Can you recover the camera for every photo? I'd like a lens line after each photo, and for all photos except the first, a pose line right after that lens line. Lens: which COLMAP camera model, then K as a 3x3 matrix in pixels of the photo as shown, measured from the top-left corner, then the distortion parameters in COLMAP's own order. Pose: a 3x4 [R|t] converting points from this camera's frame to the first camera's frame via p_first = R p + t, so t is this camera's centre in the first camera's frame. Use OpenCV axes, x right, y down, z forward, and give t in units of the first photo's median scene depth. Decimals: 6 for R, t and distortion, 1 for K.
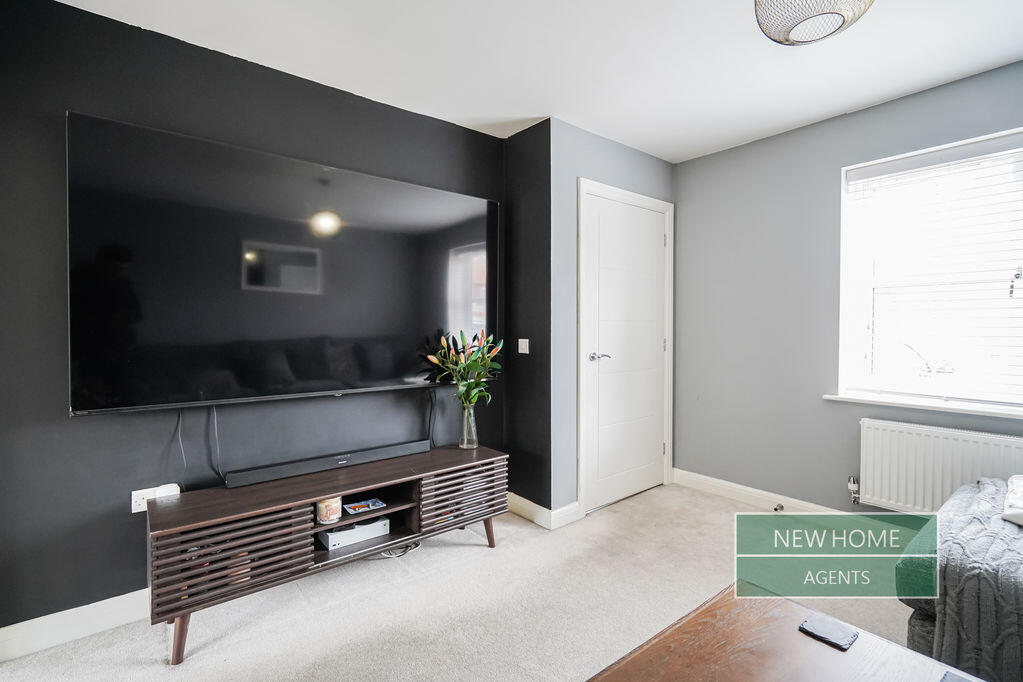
lens RADIAL K [[469.1, 0, 512.4], [0, 469.1, 327.6], [0, 0, 1]] dist [-0.000089, 0.000170]
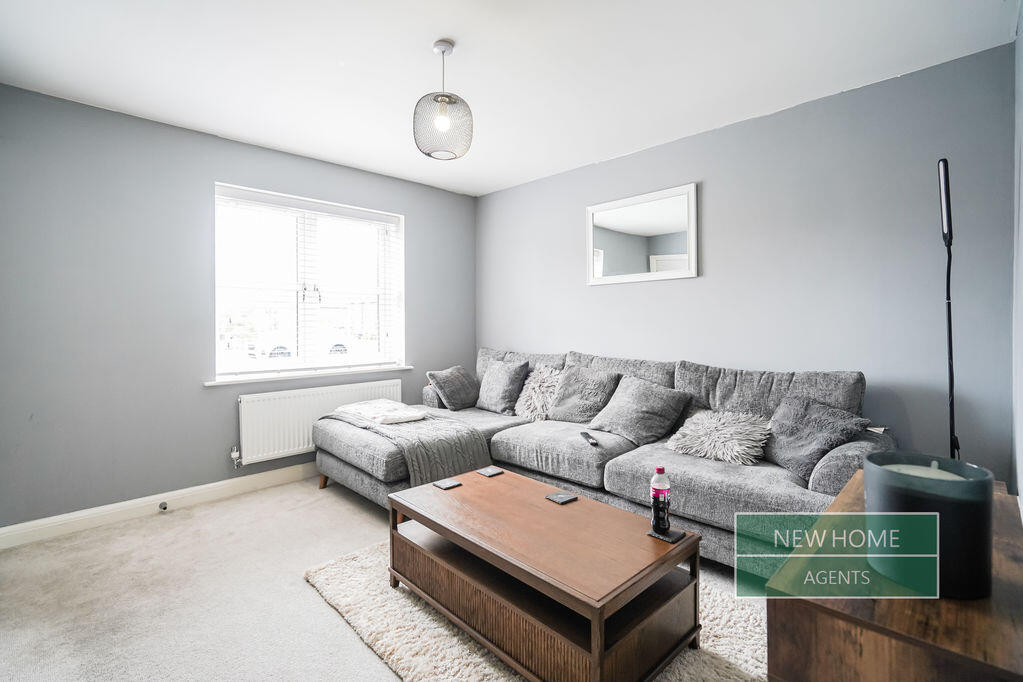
lens RADIAL K [[469.1, 0, 512.4], [0, 469.1, 327.6], [0, 0, 1]] dist [-0.000089, 0.000170]
pose [[-0.092970, -0.015505, 0.995548, -0.522258], [0.007408, 0.999840, 0.016264, 0.002356], [-0.995641, 0.008887, -0.092840, 0.408382]]
